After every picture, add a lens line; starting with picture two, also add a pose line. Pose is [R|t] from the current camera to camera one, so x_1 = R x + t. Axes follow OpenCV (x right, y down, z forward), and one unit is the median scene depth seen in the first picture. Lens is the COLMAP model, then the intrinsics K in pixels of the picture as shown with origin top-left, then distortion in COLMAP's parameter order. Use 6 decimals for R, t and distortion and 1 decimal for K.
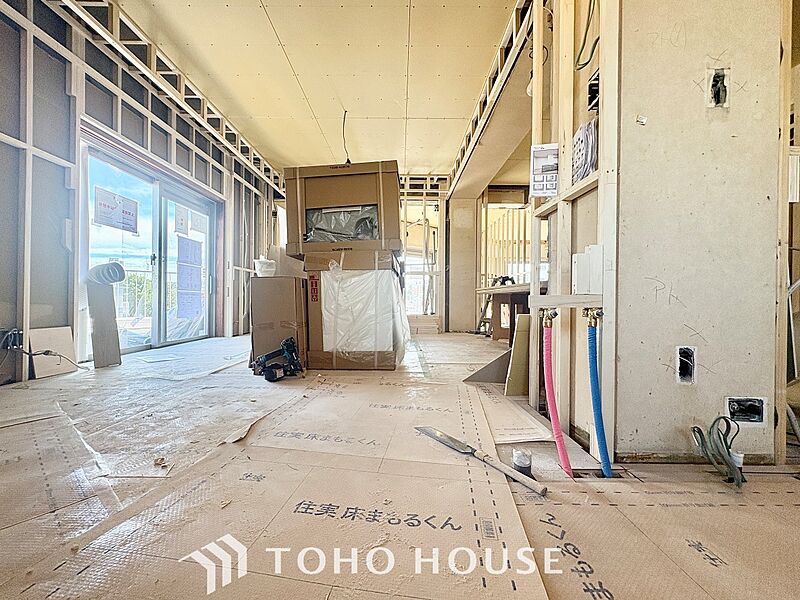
lens RADIAL K [[319.5, 0, 399.5], [0, 319.5, 300.3], [0, 0, 1]] dist [0.000599, 0.000018]
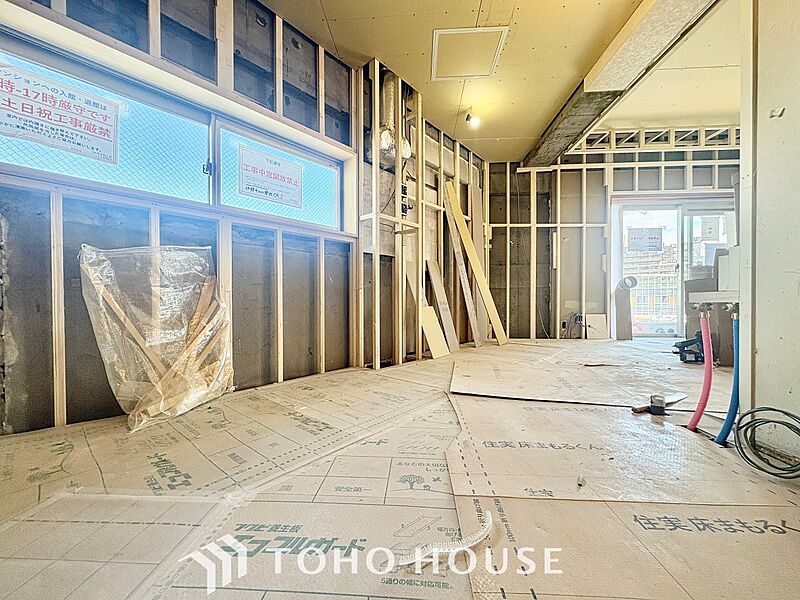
lens RADIAL K [[319.5, 0, 399.4], [0, 319.5, 300.9], [0, 0, 1]] dist [0.000599, 0.000018]
pose [[-0.056129, -0.000906, -0.998423, 0.776556], [0.000349, 1.000000, -0.000927, 0.007103], [0.998423, -0.000401, -0.056129, -0.052947]]
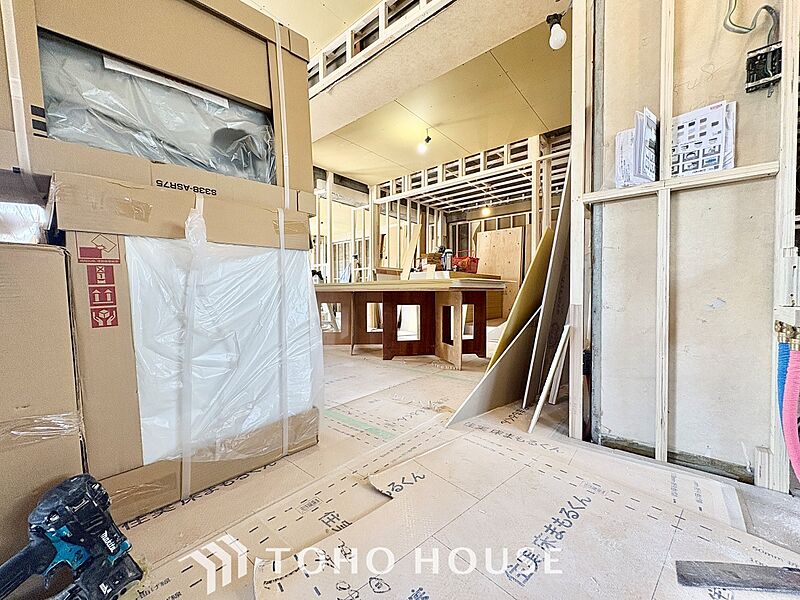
lens RADIAL K [[319.5, 0, 400.9], [0, 319.5, 295.8], [0, 0, 1]] dist [0.000599, 0.000018]
pose [[0.632155, -0.025236, 0.774431, -0.320490], [0.021357, 0.999657, 0.015142, -0.026695], [-0.774547, 0.006967, 0.632477, 0.544223]]
